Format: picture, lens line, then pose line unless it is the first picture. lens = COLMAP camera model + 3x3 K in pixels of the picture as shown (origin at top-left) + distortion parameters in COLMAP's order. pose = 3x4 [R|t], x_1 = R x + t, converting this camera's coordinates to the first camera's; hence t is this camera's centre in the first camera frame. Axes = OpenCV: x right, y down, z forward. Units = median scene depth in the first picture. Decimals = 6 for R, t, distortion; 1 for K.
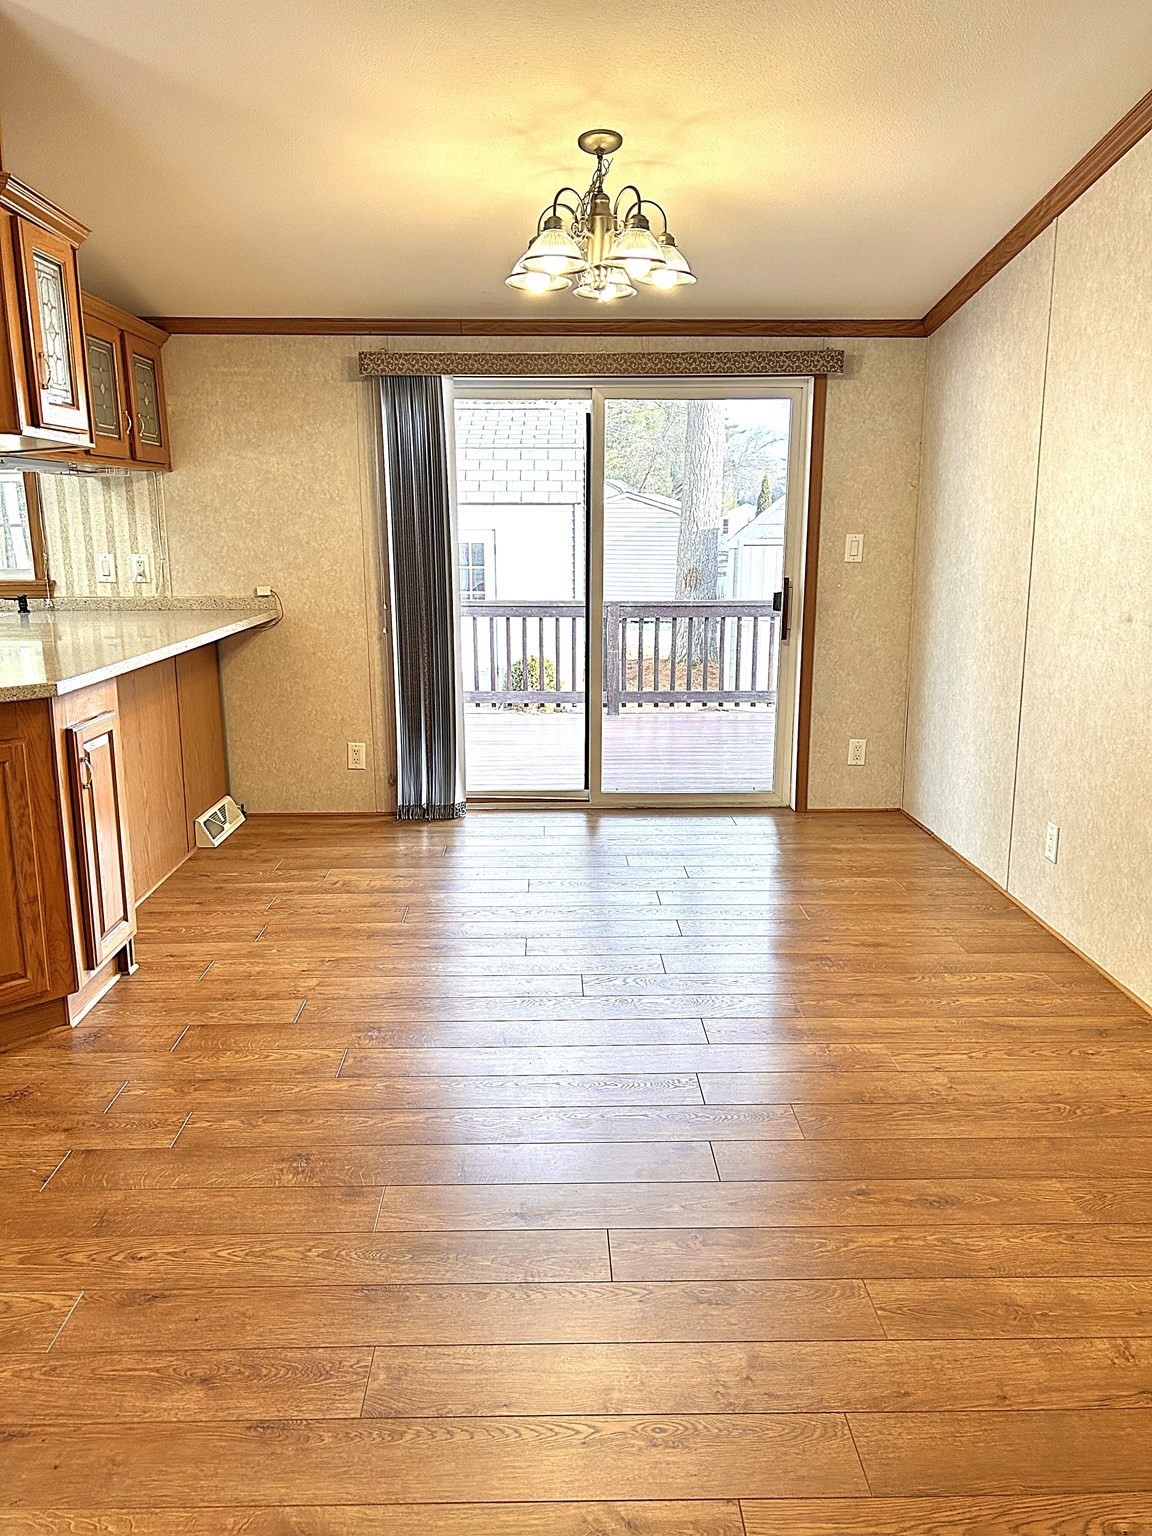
lens RADIAL K [[1174.3, 0, 573.8], [0, 1174.3, 770.7], [0, 0, 1]] dist [0.057364, -0.067704]
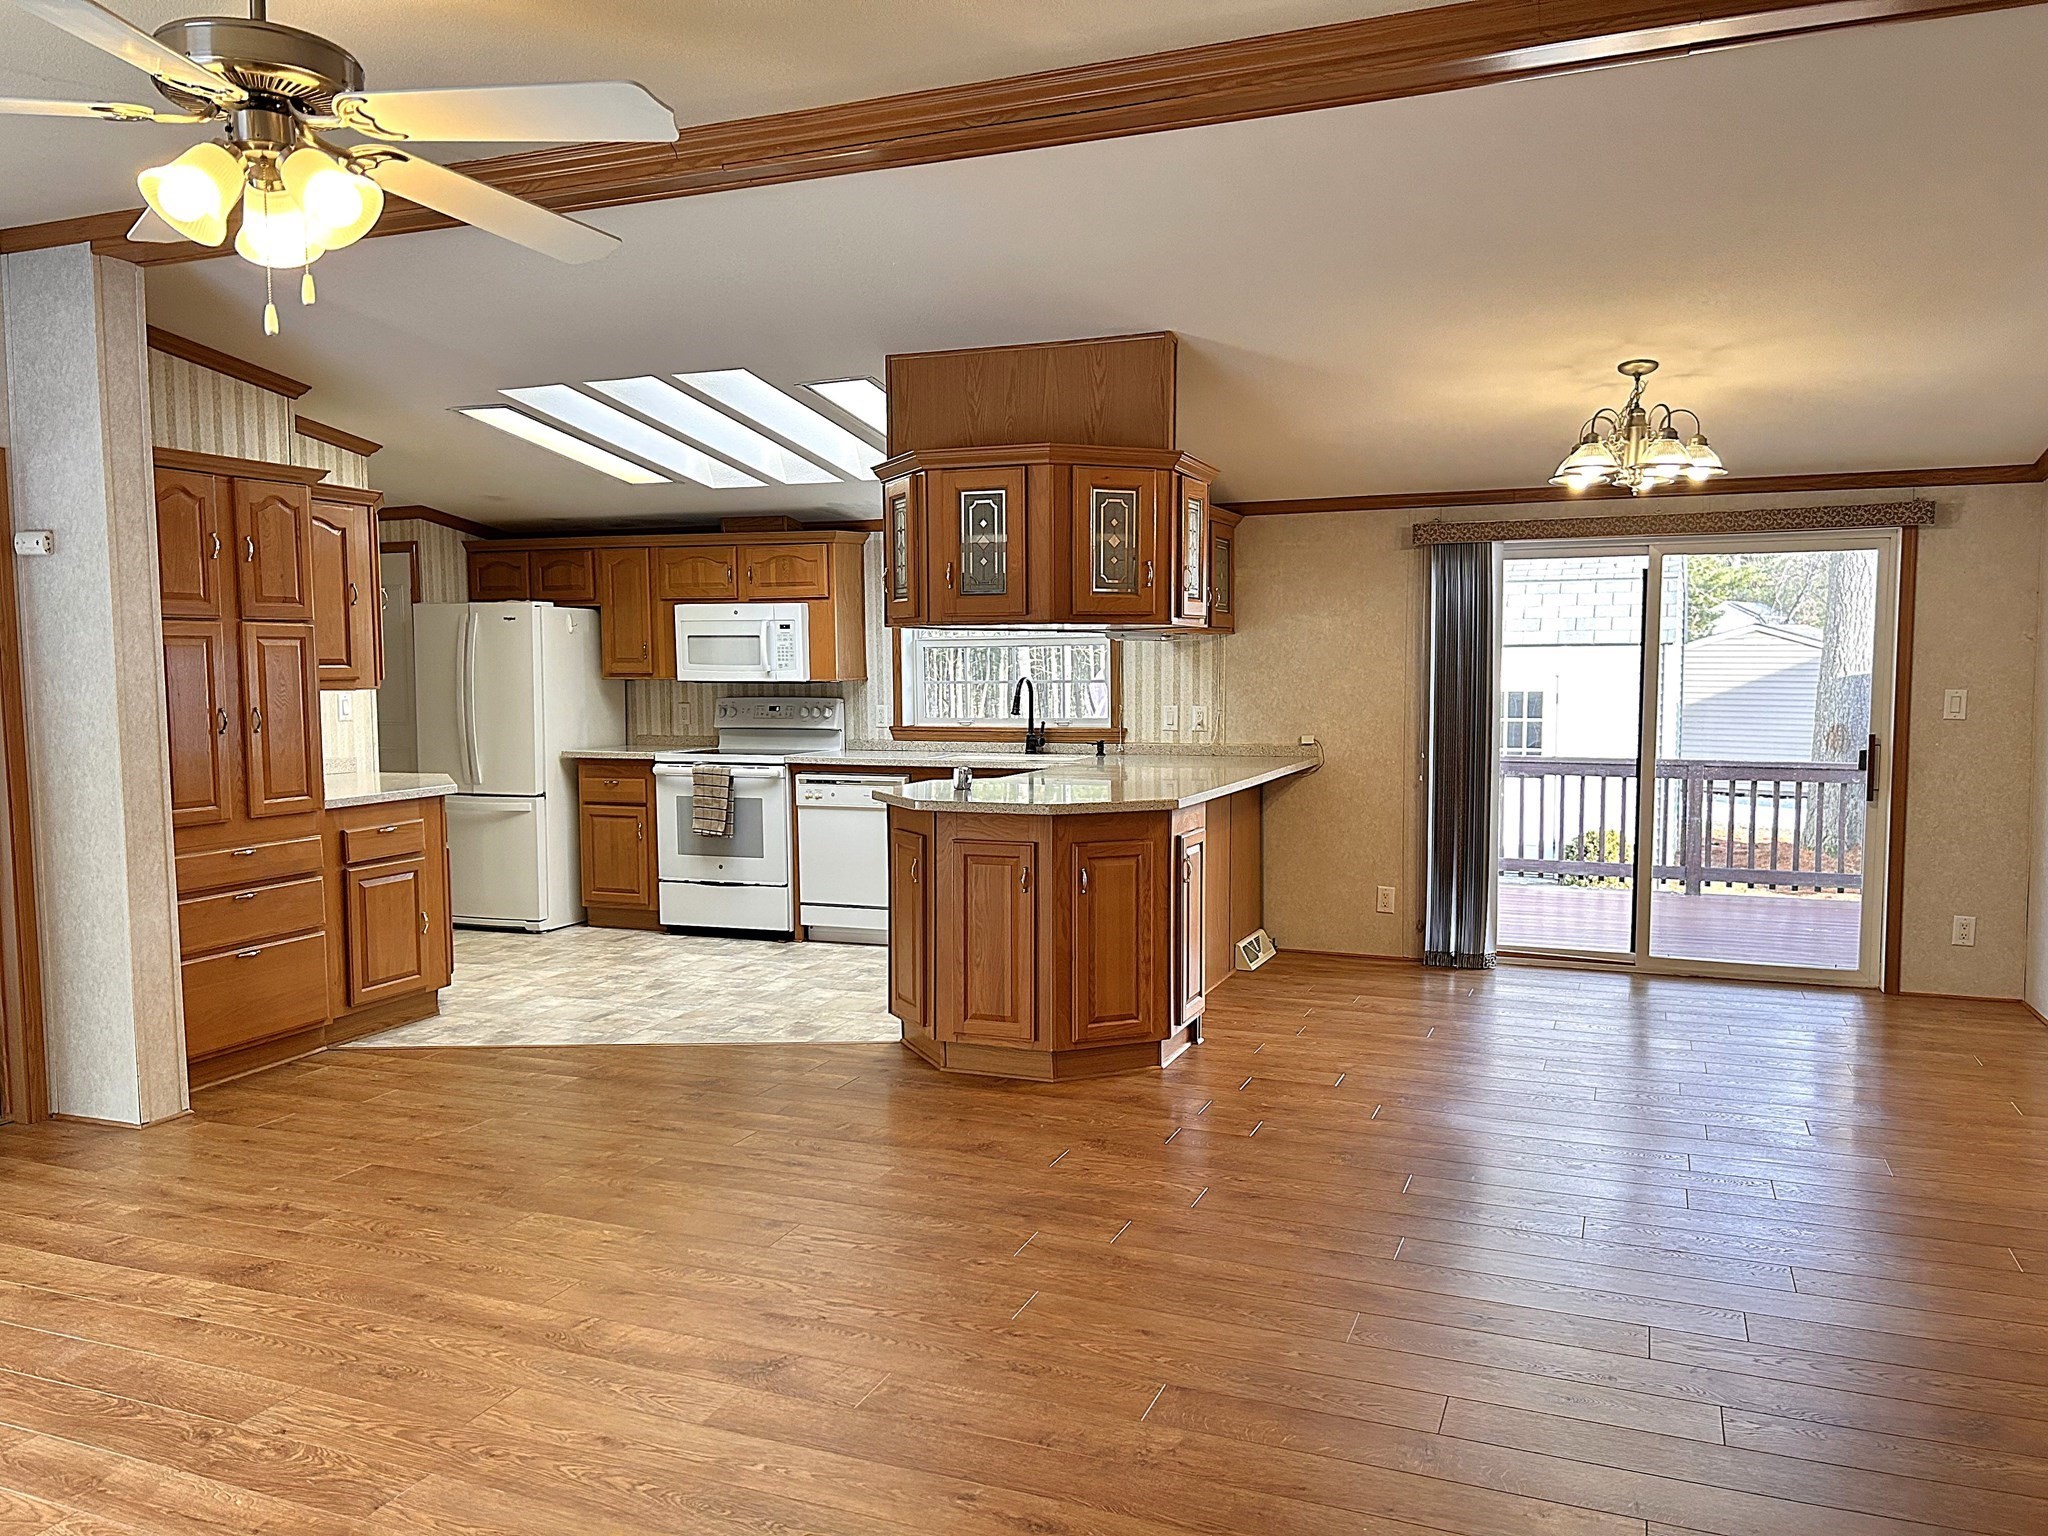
lens RADIAL K [[1565.7, 0, 977.1], [0, 1565.7, 786.0], [0, 0, 1]] dist [0.057364, -0.067704]
pose [[0.910613, 0.029688, -0.412193, 0.056388], [-0.082132, 0.990521, -0.110103, 0.074681], [0.405017, 0.134115, 0.904419, -0.426851]]
